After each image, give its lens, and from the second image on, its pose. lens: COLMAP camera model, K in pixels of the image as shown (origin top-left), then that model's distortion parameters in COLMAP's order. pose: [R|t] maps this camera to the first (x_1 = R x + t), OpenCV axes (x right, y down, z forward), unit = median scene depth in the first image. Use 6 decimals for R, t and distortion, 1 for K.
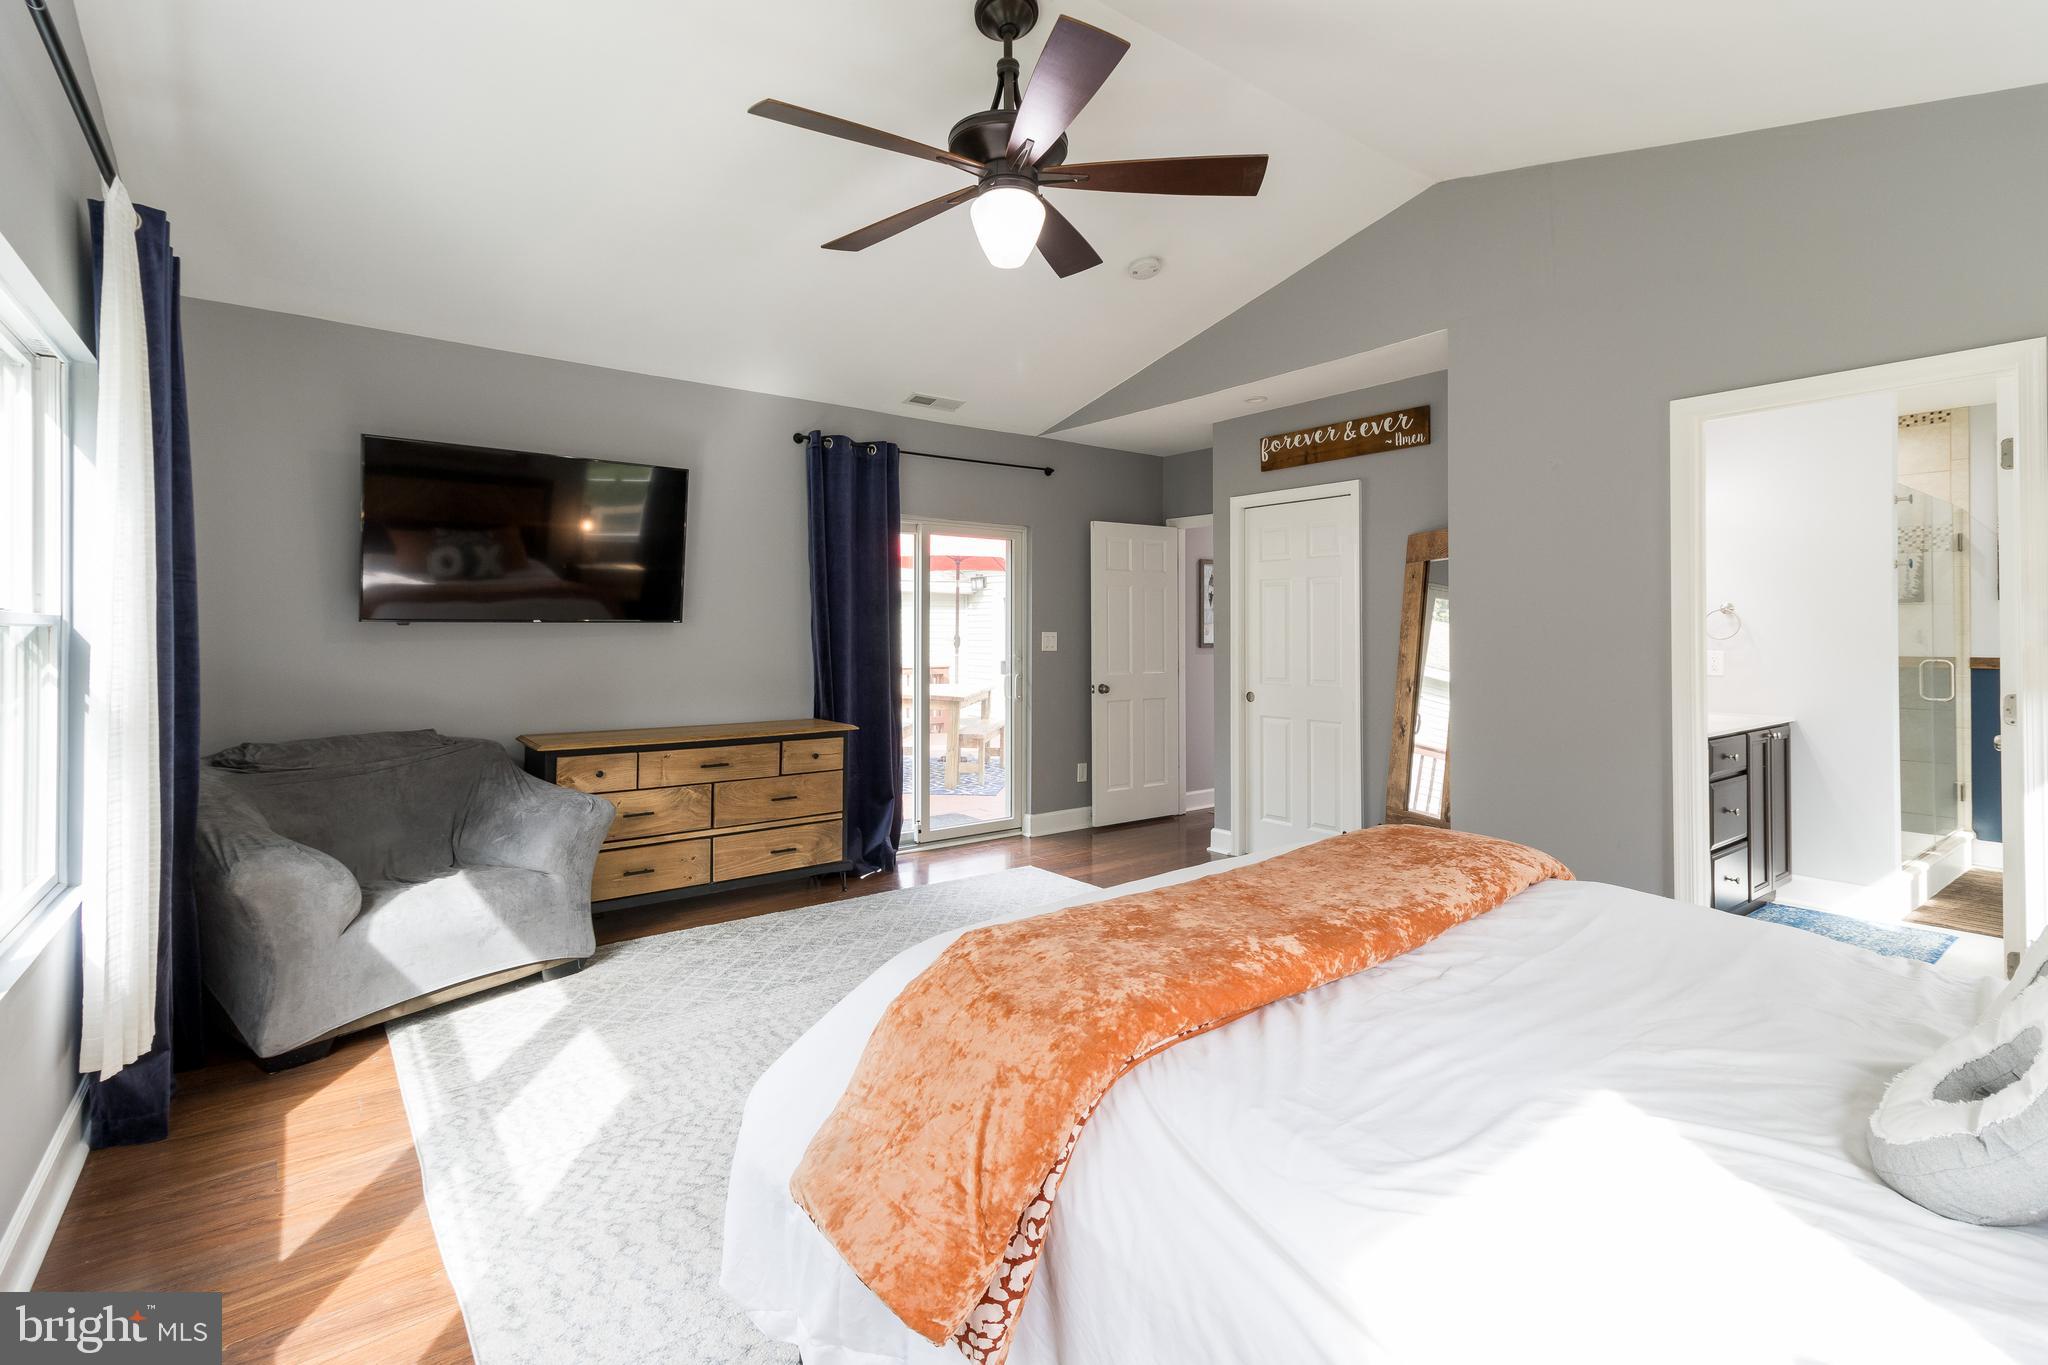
lens RADIAL K [[954.6, 0, 1055.7], [0, 954.6, 603.9], [0, 0, 1]] dist [0.004434, 0.000898]
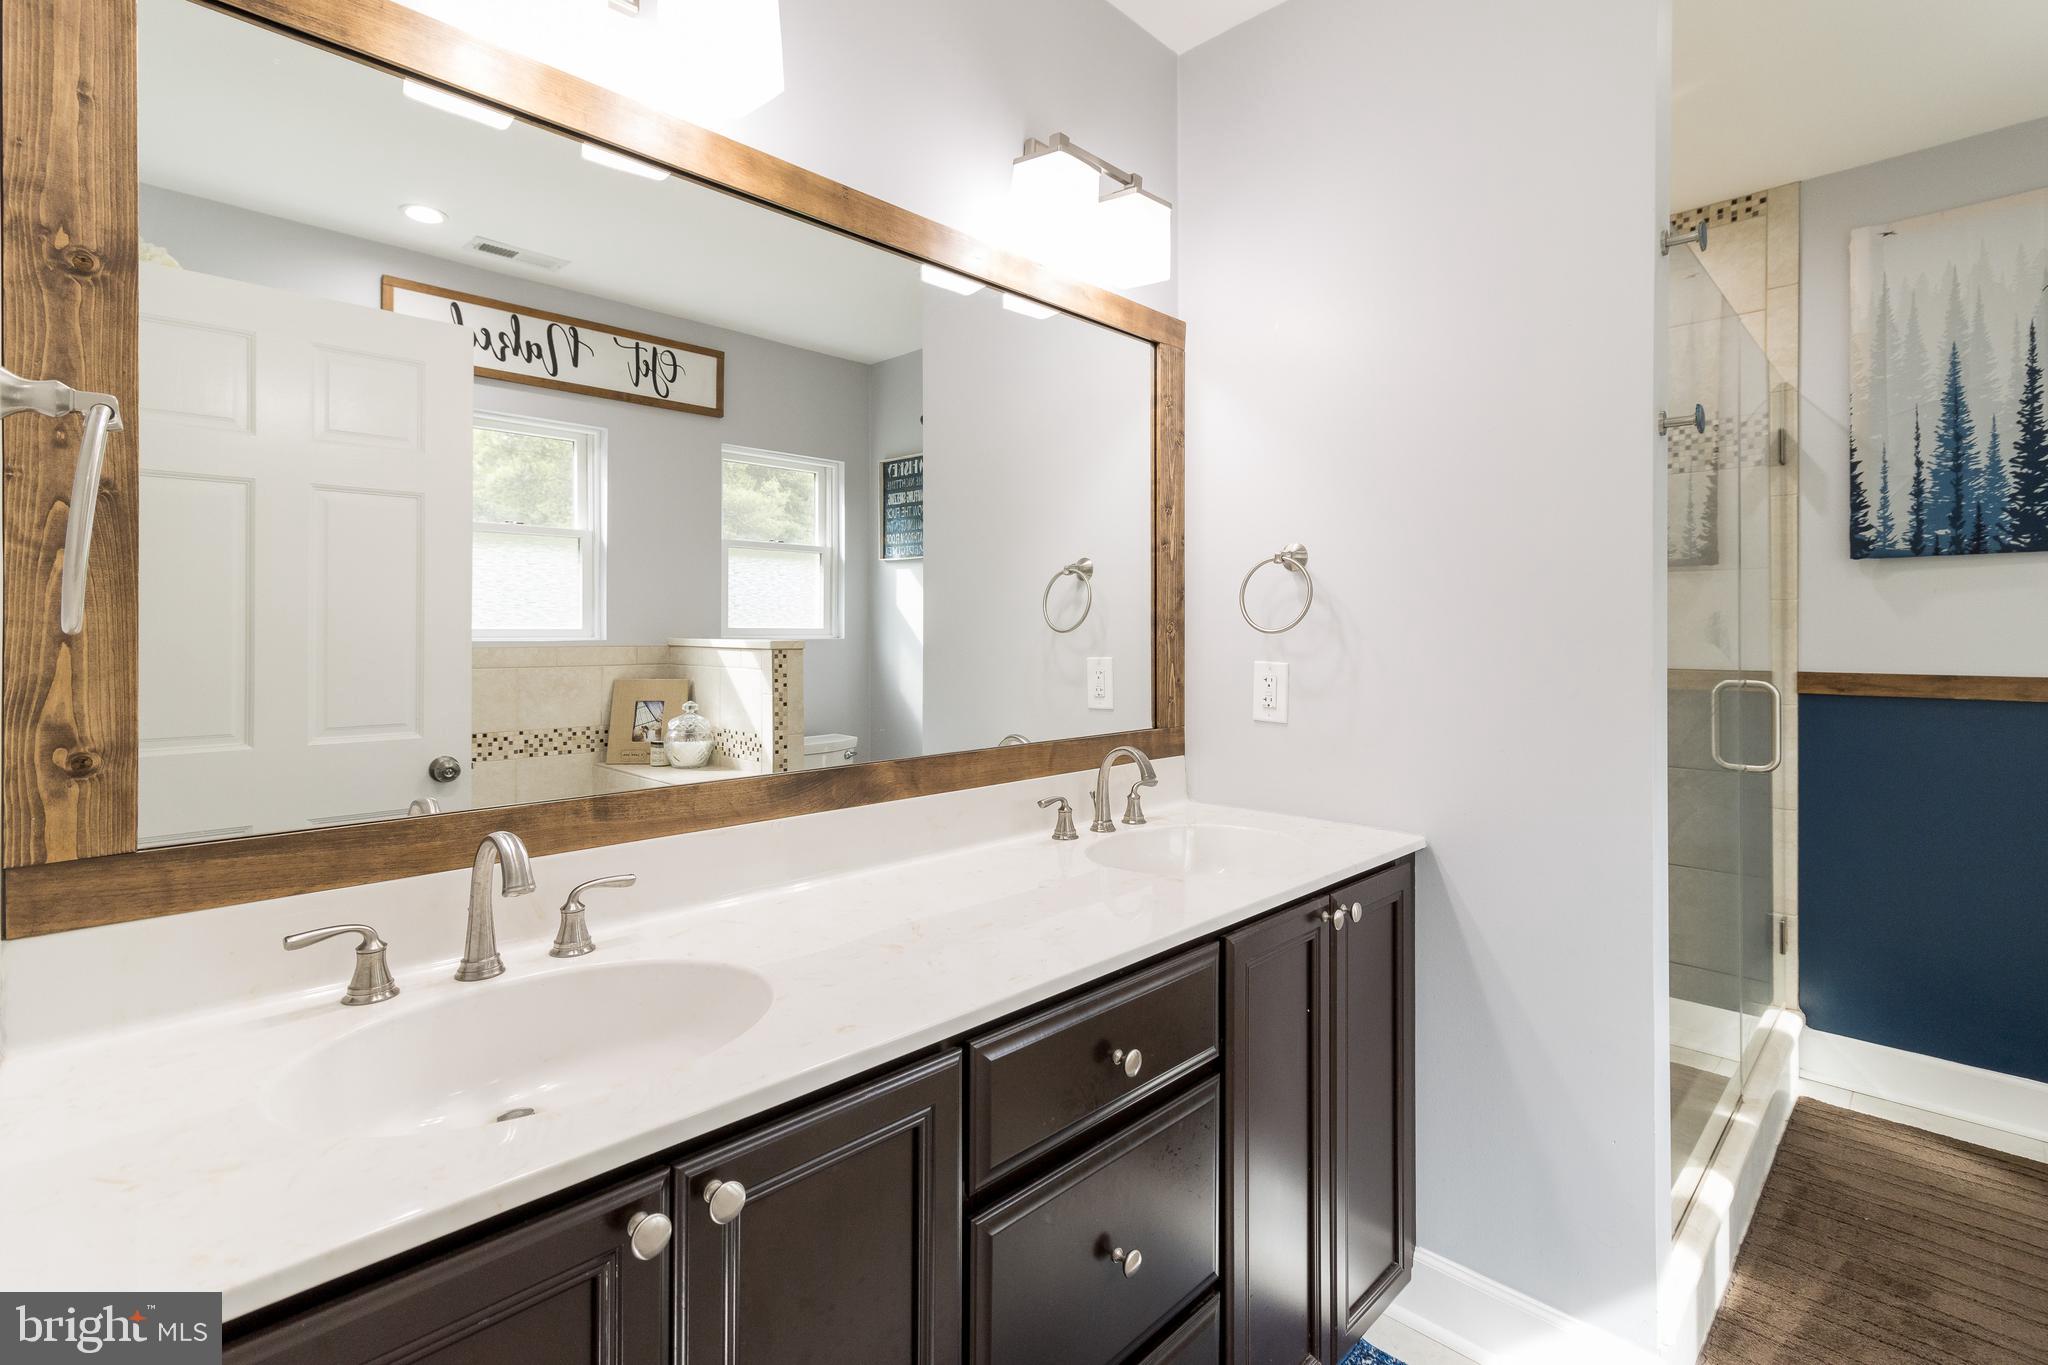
lens RADIAL K [[954.6, 0, 983.9], [0, 954.6, 626.1], [0, 0, 1]] dist [0.004434, 0.000898]
pose [[0.993970, 0.000041, 0.109651, 0.462393], [-0.001509, 0.999910, 0.013308, 0.025246], [-0.109640, -0.013393, 0.993881, 0.536513]]
